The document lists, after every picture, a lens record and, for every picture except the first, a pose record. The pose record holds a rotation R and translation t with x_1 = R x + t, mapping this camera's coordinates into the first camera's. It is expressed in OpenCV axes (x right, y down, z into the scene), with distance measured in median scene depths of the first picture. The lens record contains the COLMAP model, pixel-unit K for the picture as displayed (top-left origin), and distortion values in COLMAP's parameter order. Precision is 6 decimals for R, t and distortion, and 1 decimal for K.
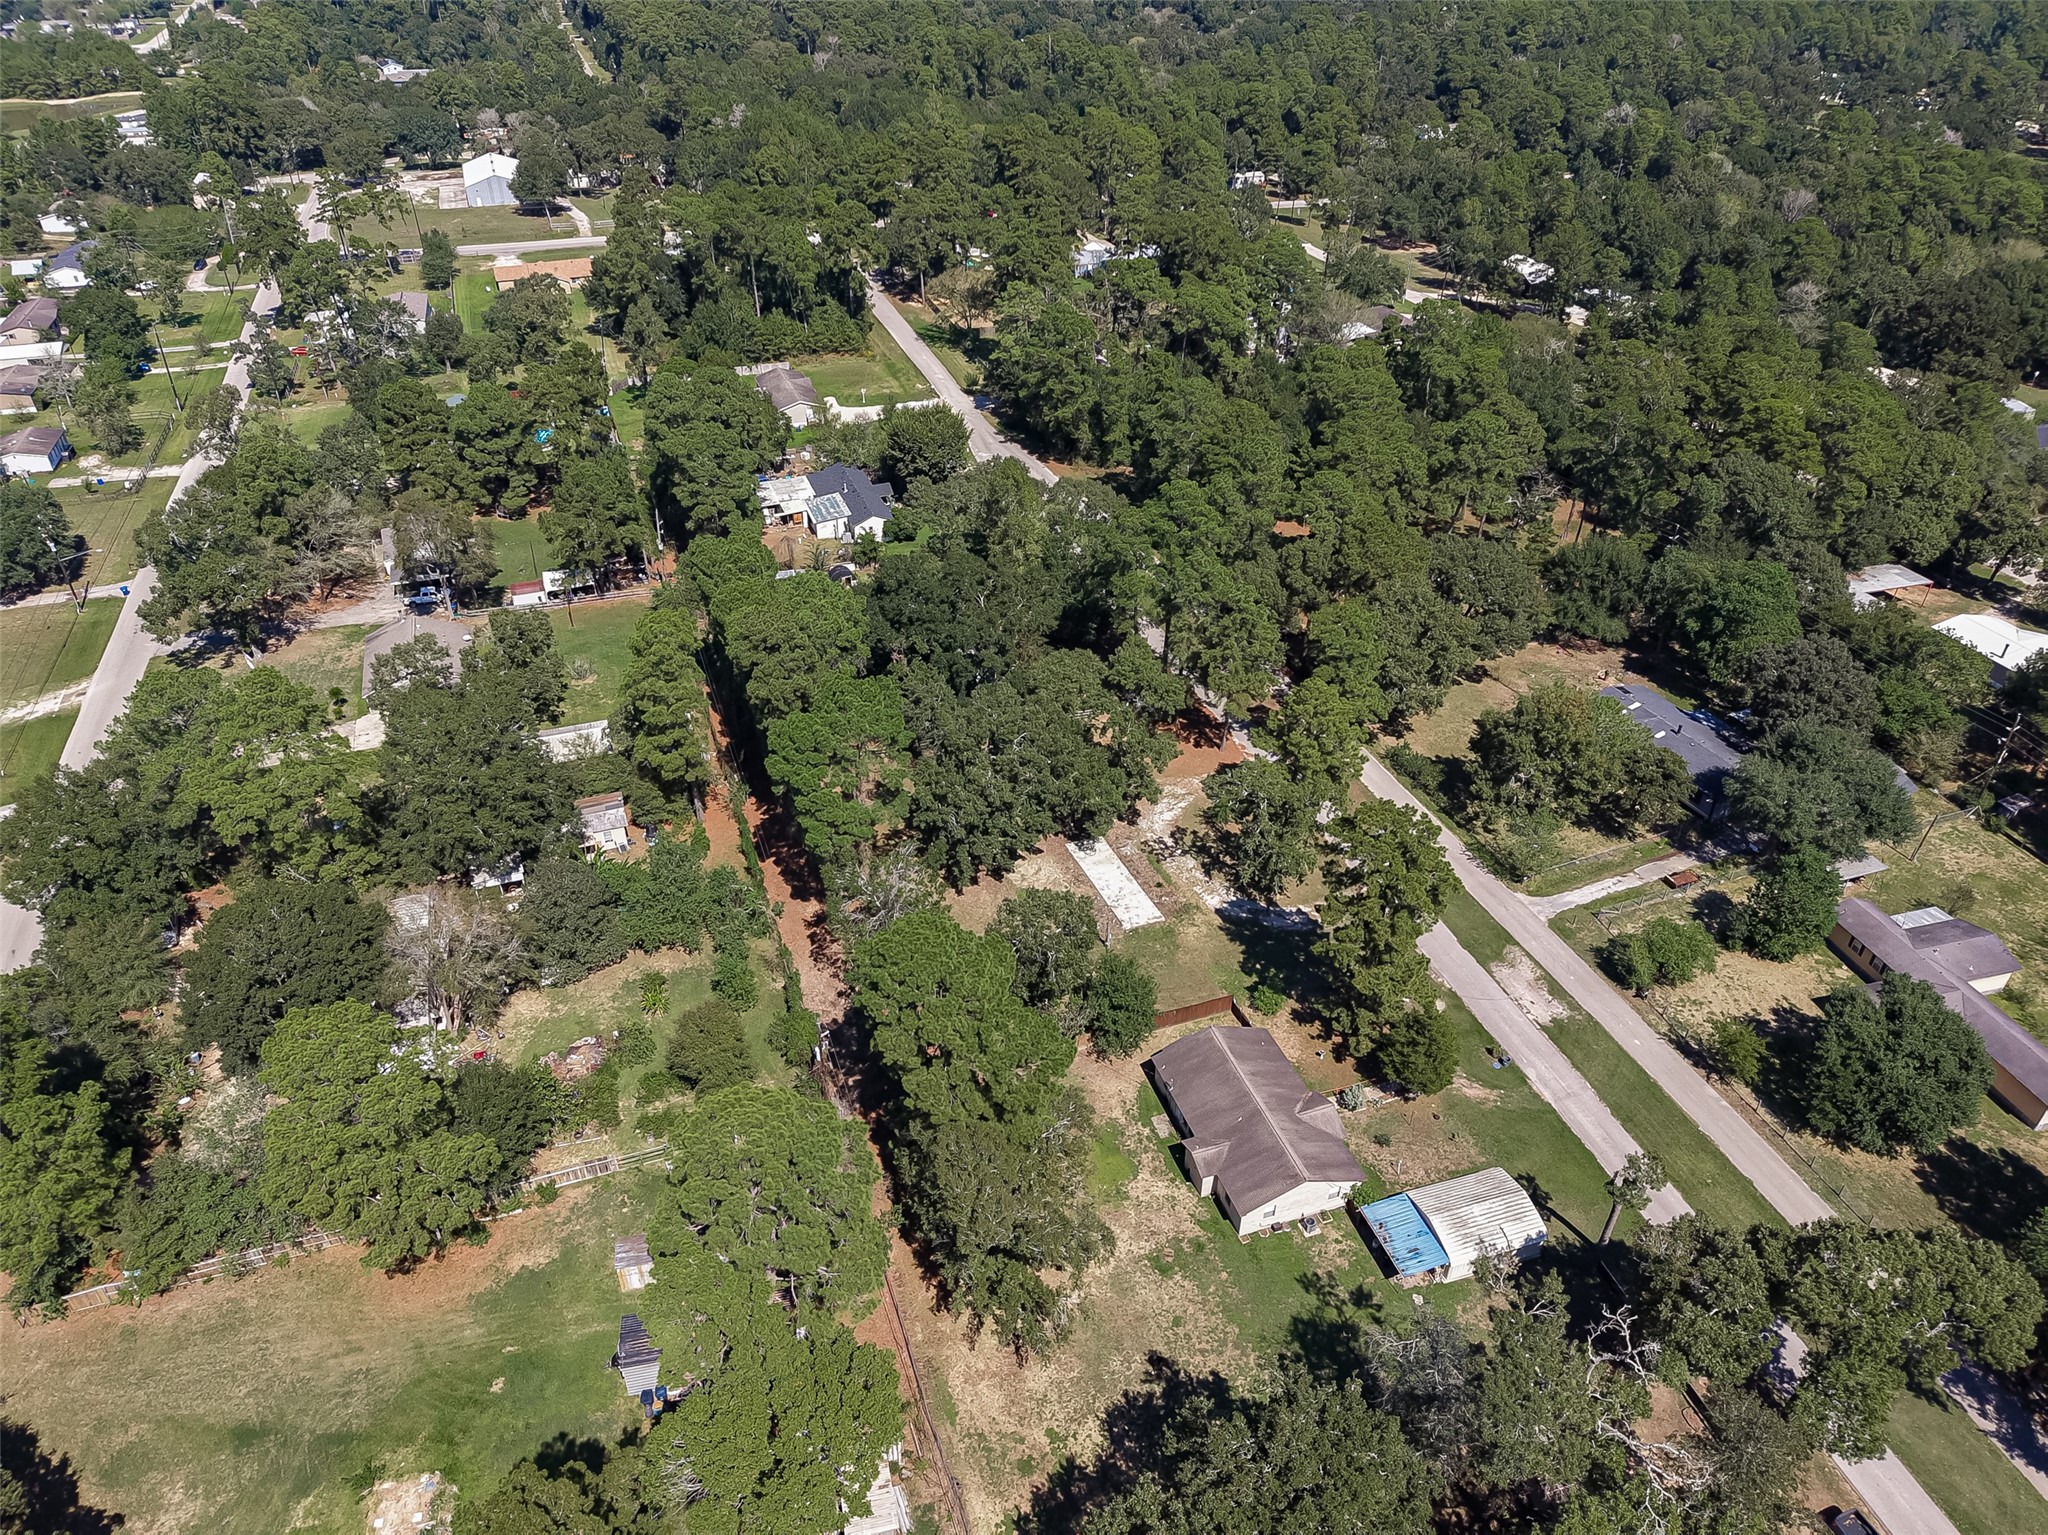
lens RADIAL K [[1369.5, 0, 1020.1], [0, 1369.5, 767.3], [0, 0, 1]] dist [0.012575, -0.011012]
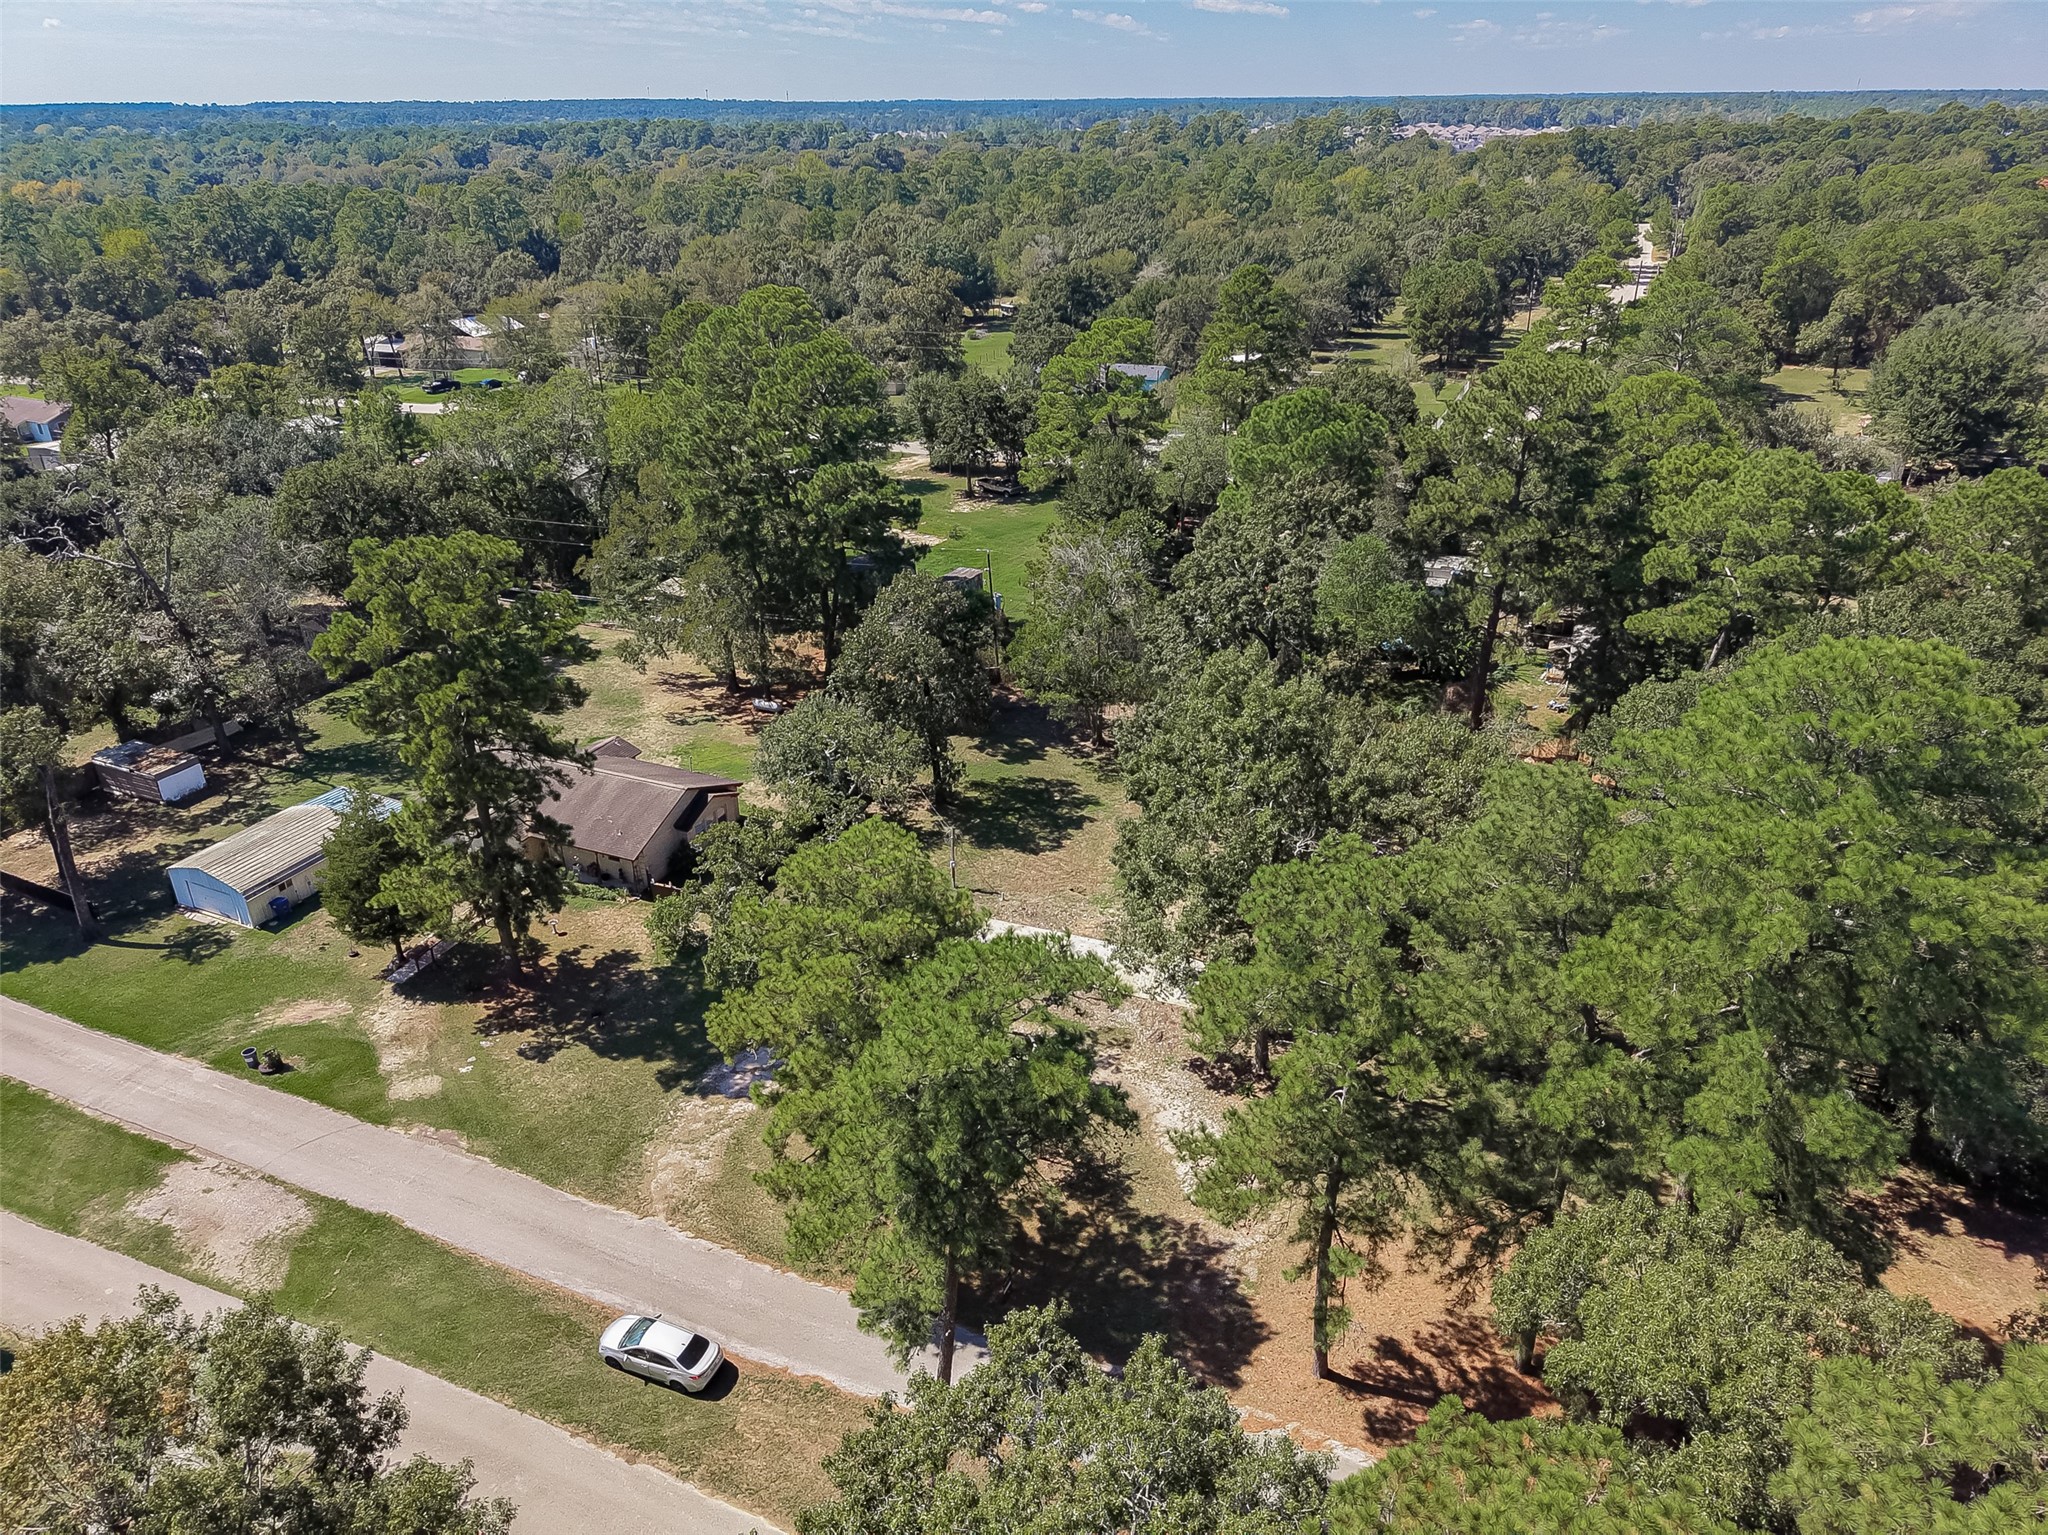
lens RADIAL K [[1369.5, 0, 1017.9], [0, 1369.5, 769.3], [0, 0, 1]] dist [0.012575, -0.011012]
pose [[-0.683152, 0.326687, -0.653130, 0.408533], [-0.402212, 0.578167, 0.709893, -0.327977], [0.609531, 0.747662, -0.263578, 1.092625]]
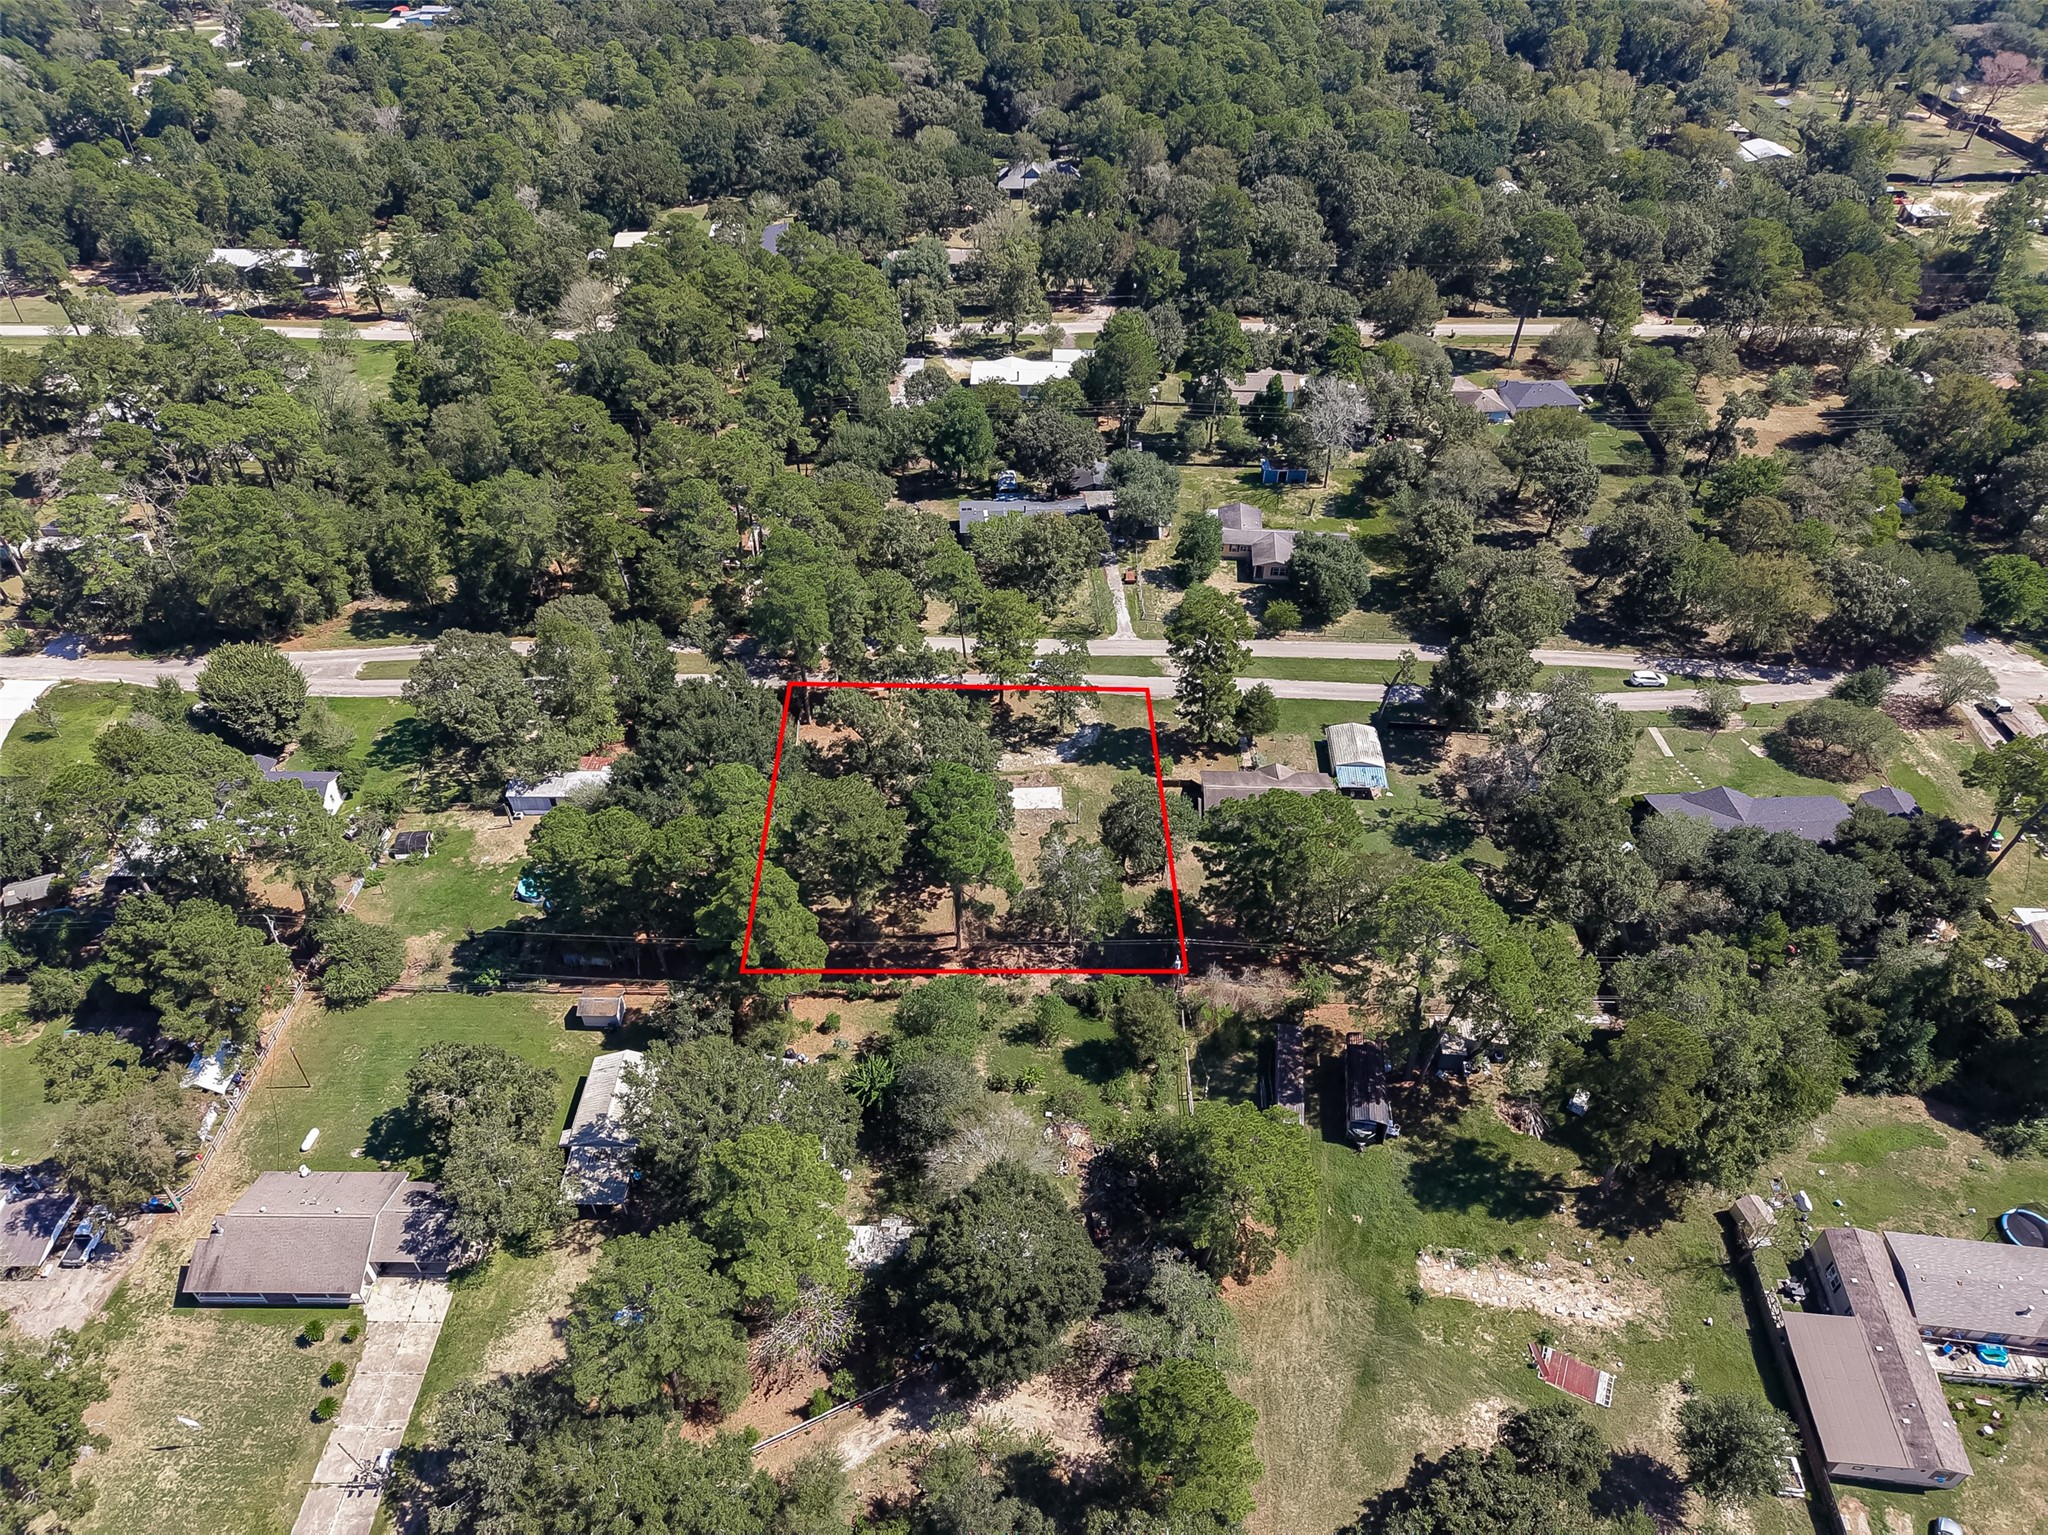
lens RADIAL K [[1369.5, 0, 1029.1], [0, 1369.5, 768.5], [0, 0, 1]] dist [0.012575, -0.011012]
pose [[0.348113, -0.613666, 0.708683, -0.850822], [0.526280, 0.753529, 0.393984, -0.452271], [-0.775788, 0.235815, 0.585273, 0.216215]]
